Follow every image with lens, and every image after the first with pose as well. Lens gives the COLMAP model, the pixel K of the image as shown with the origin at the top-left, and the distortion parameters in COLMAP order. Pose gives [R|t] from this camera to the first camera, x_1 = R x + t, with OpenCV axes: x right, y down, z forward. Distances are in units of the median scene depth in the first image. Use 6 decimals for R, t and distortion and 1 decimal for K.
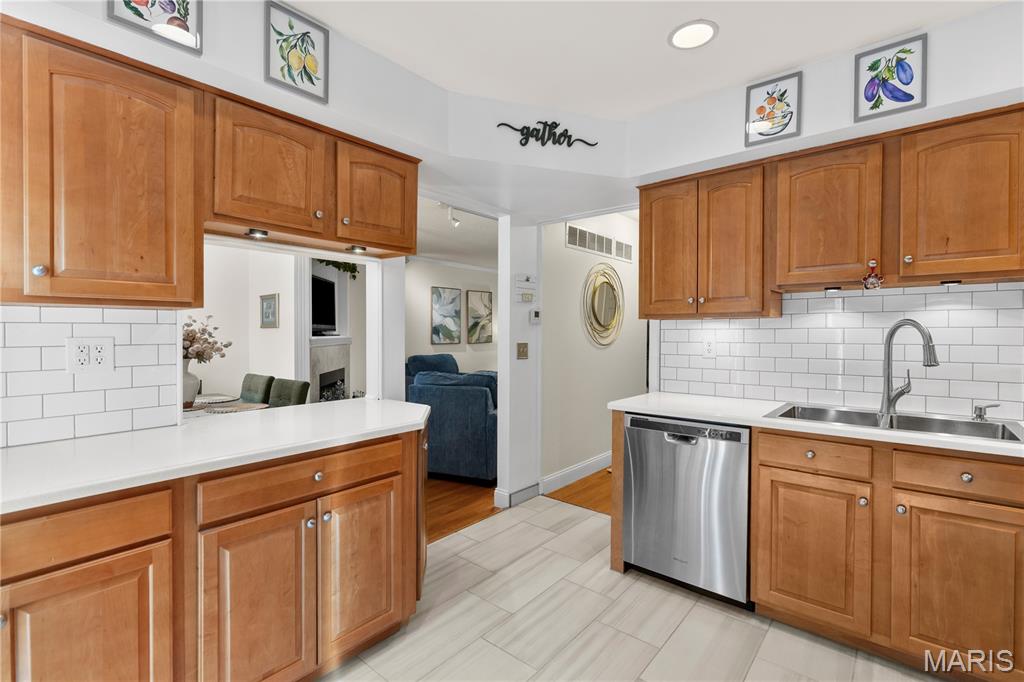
lens RADIAL K [[467.4, 0, 514.8], [0, 467.4, 335.9], [0, 0, 1]] dist [-0.000500, -0.001916]
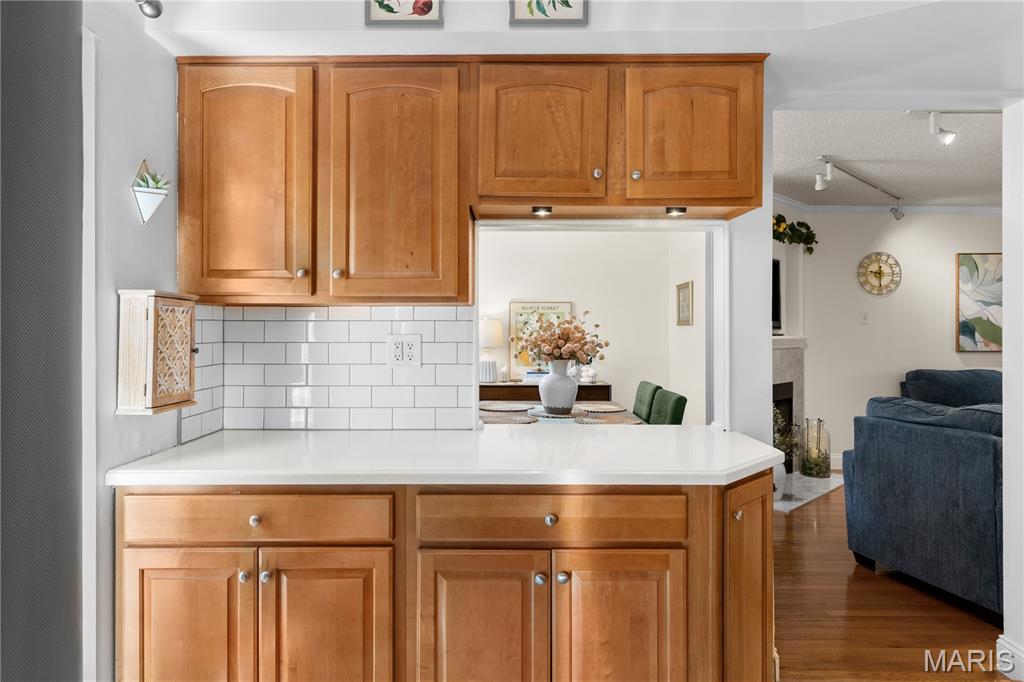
lens RADIAL K [[624.0, 0, 492.5], [0, 624.0, 325.4], [0, 0, 1]] dist [0.002230, -0.002139]
pose [[0.633272, -0.003943, -0.773920, 0.262475], [-0.009172, 0.999879, -0.012599, -0.001228], [0.773875, 0.015077, 0.633158, 0.244883]]
